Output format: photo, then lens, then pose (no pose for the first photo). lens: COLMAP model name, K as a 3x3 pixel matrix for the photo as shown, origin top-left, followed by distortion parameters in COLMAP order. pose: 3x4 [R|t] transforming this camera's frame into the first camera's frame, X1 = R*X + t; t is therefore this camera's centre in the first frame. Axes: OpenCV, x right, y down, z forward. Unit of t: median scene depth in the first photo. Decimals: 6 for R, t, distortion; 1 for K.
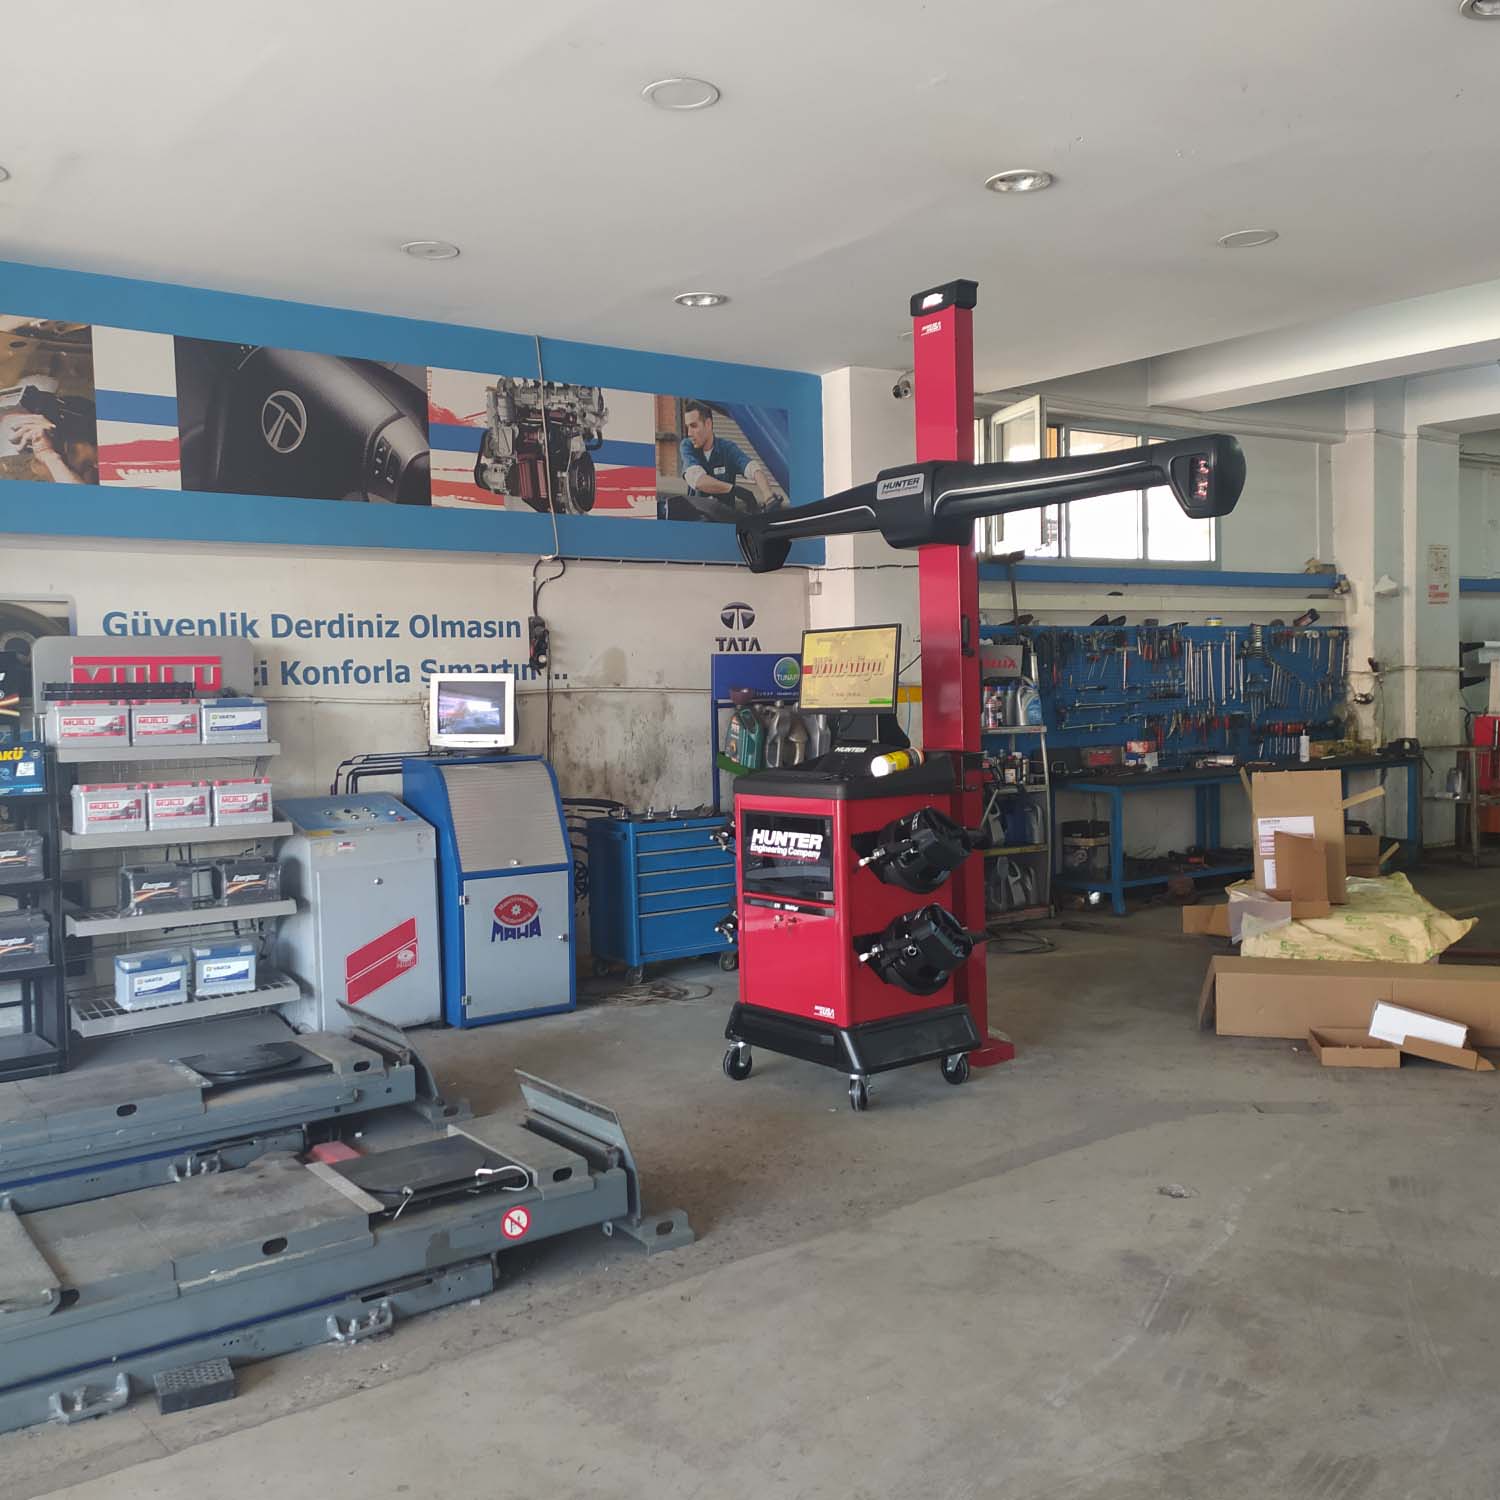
lens RADIAL K [[1486.3, 0, 739.3], [0, 1486.3, 747.9], [0, 0, 1]] dist [0.047379, 0.000000]
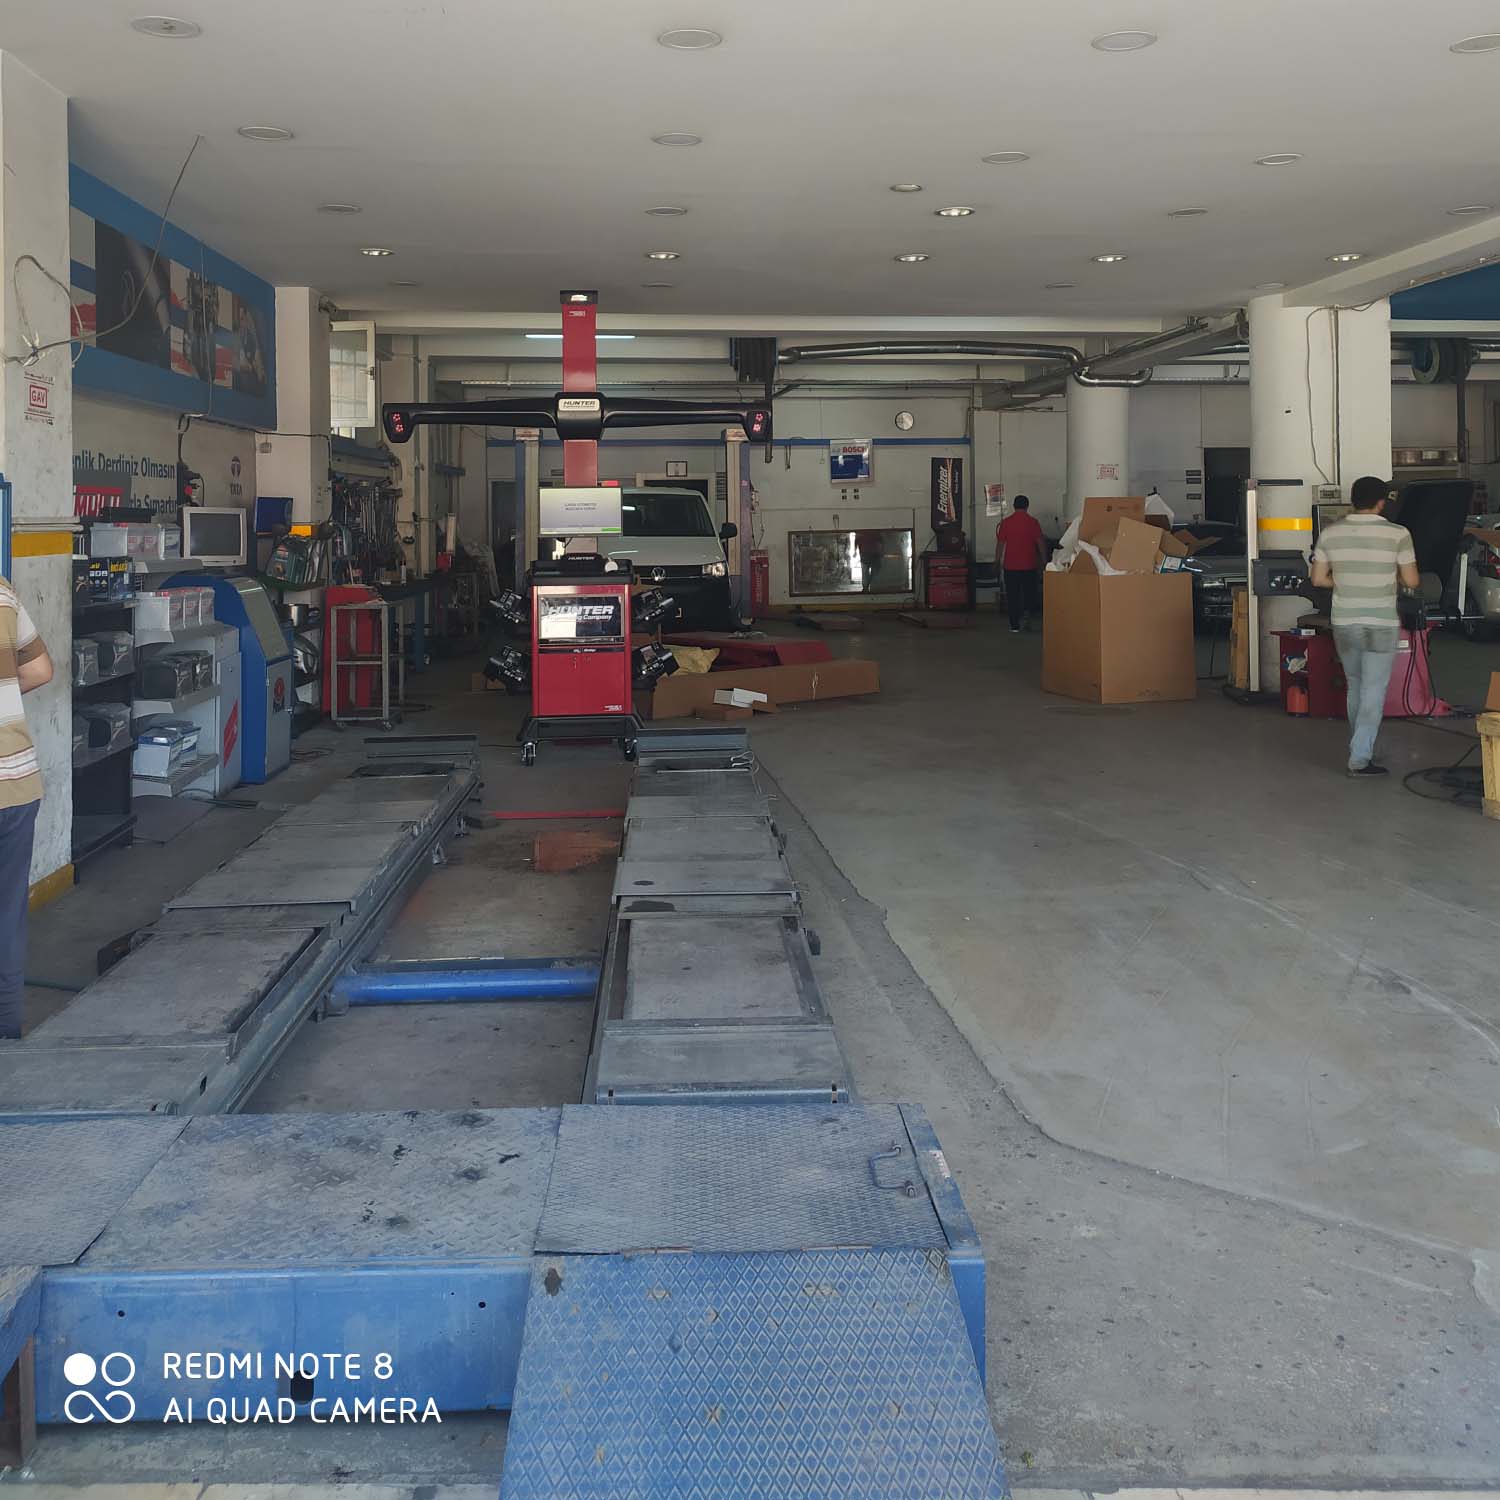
lens RADIAL K [[1486.3, 0, 762.7], [0, 1486.3, 503.1], [0, 0, 1]] dist [0.047379, 0.000000]
pose [[0.522210, 0.028177, 0.852351, -0.888533], [0.030628, 0.998190, -0.051763, 0.022674], [-0.852267, 0.053137, 0.520402, -0.042812]]
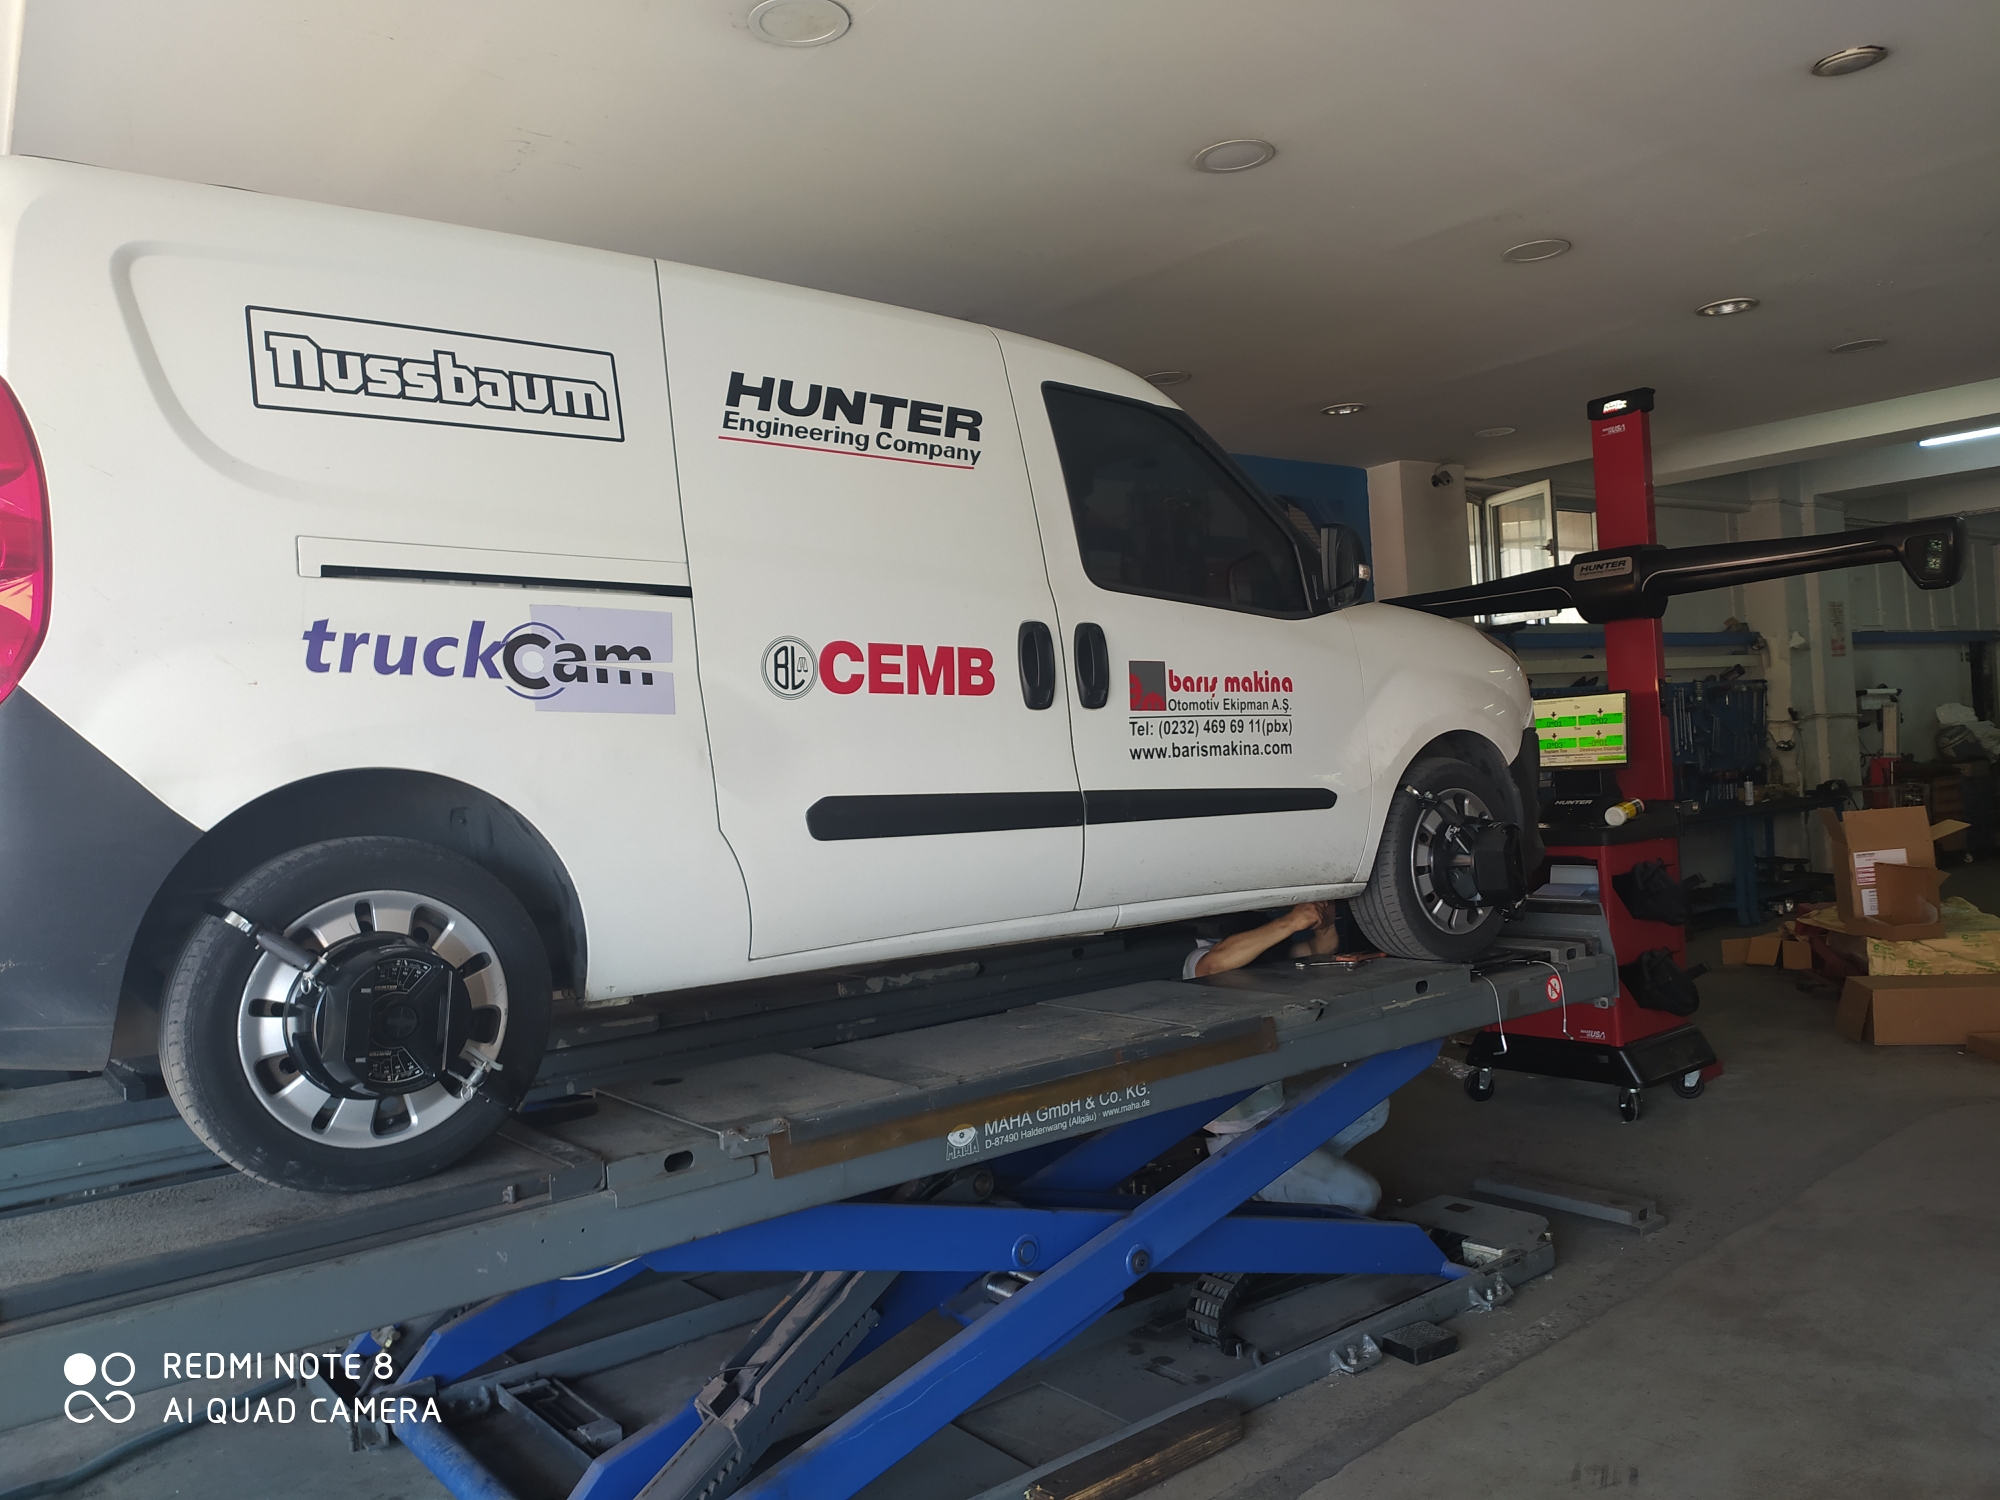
lens RADIAL K [[1498.5, 0, 999.9], [0, 1498.5, 755.7], [0, 0, 1]] dist [0.032839, -0.011474]
pose [[0.997541, -0.039522, 0.057885, -0.304807], [0.042129, 0.998120, -0.044523, -0.001143], [-0.056016, 0.046852, 0.997330, -0.080529]]
